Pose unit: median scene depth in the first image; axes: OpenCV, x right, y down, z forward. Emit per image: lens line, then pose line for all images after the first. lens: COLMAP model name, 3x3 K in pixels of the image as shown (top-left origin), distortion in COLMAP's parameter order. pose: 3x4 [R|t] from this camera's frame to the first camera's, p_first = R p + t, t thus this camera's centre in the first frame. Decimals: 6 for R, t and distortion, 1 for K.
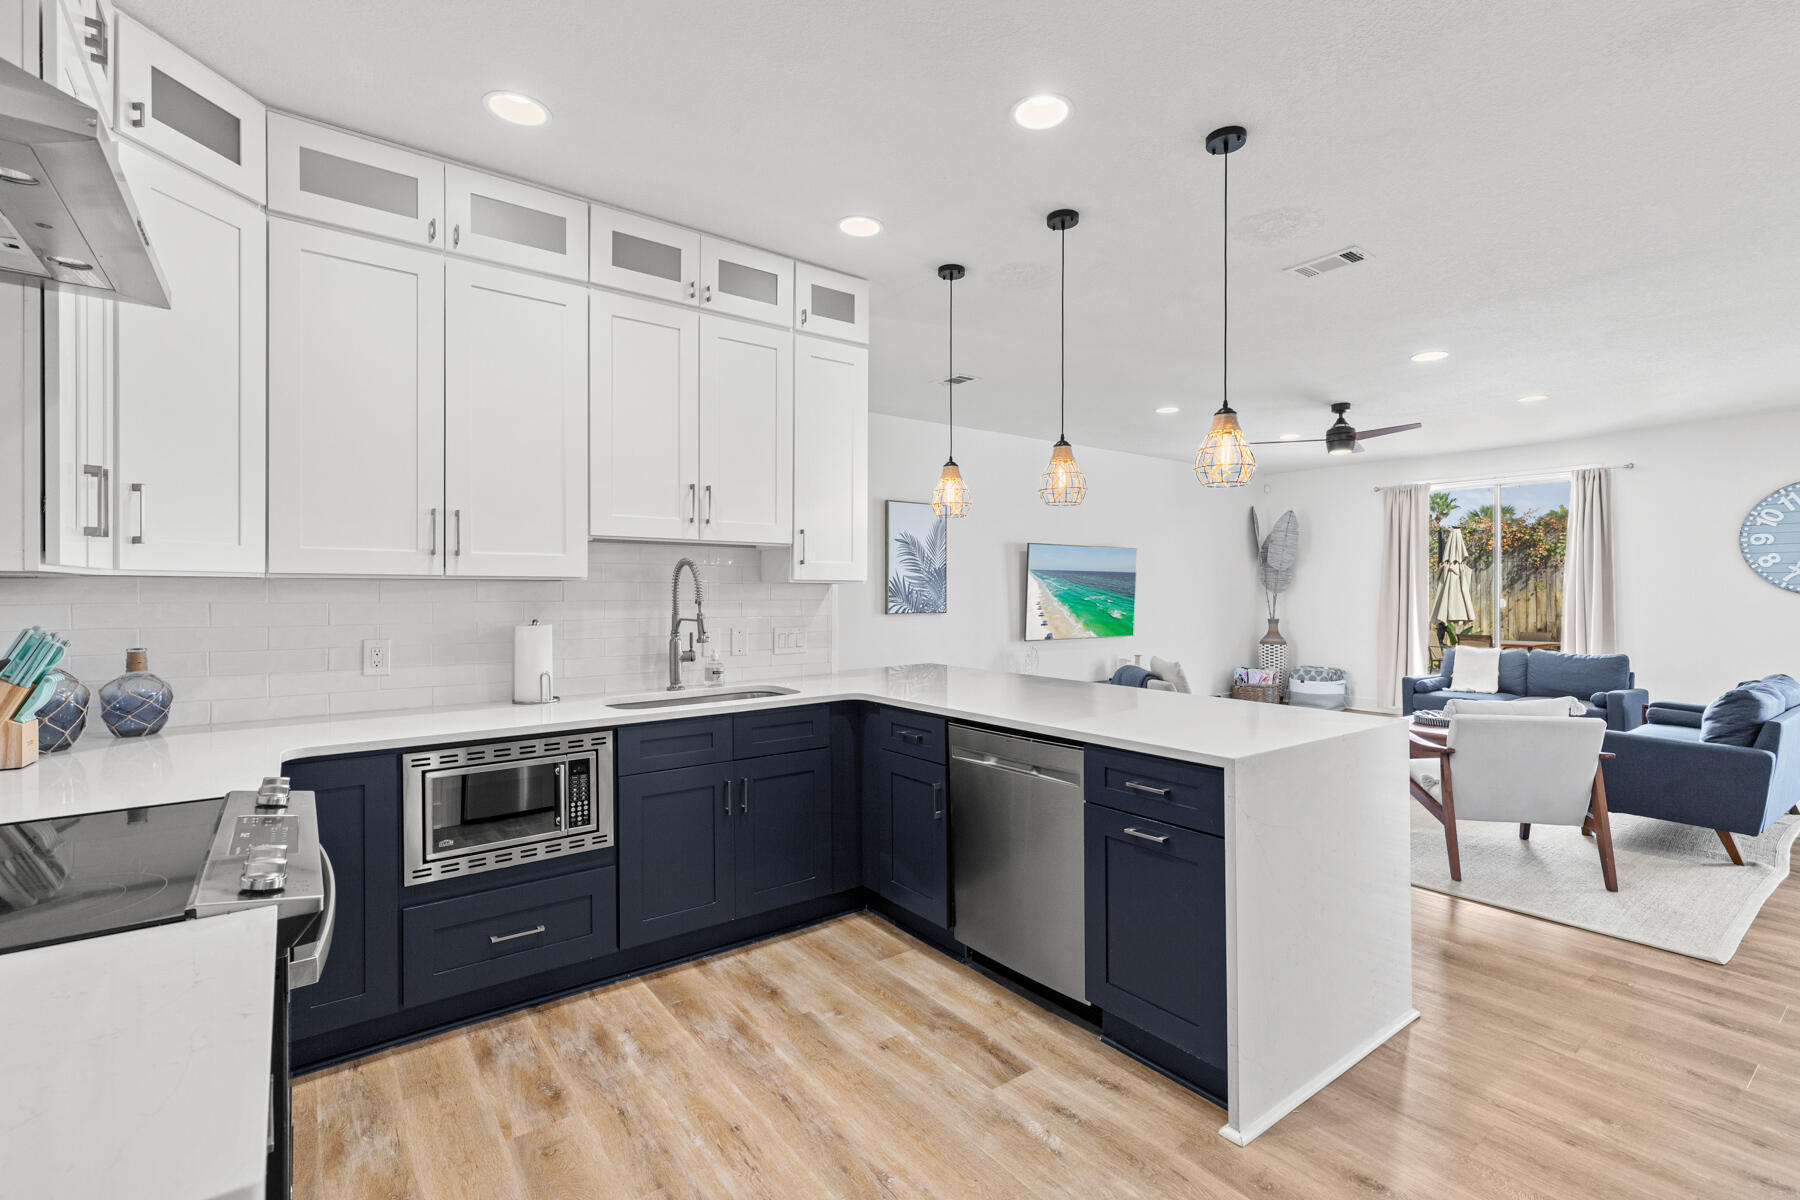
lens RADIAL K [[814.3, 0, 902.5], [0, 814.3, 596.1], [0, 0, 1]] dist [0.005274, 0.001214]
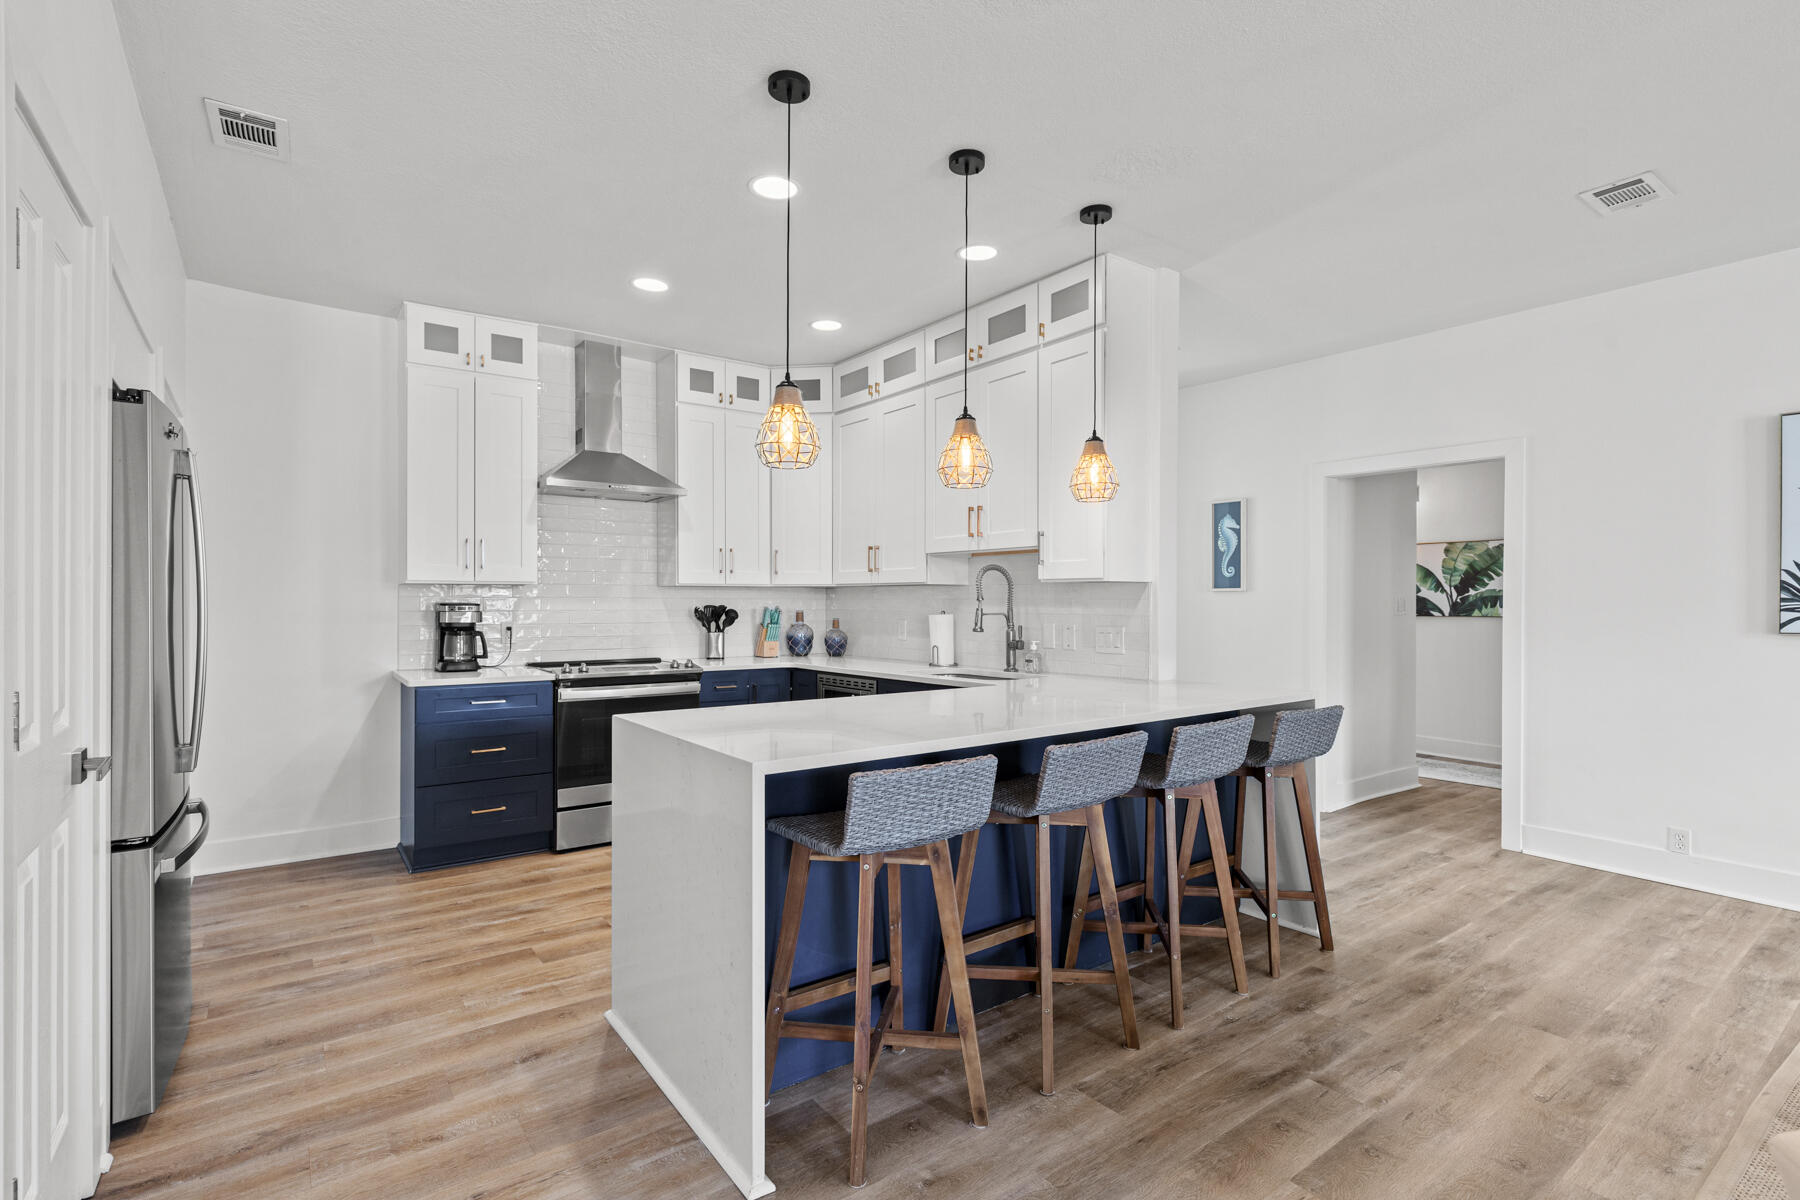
lens RADIAL K [[854.4, 0, 905.2], [0, 854.4, 601.4], [0, 0, 1]] dist [-0.004301, 0.002029]
pose [[-0.002213, -0.001372, -0.999997, 0.559846], [-0.007760, 0.999969, -0.001355, 0.007192], [0.999967, 0.007757, -0.002224, 0.465056]]
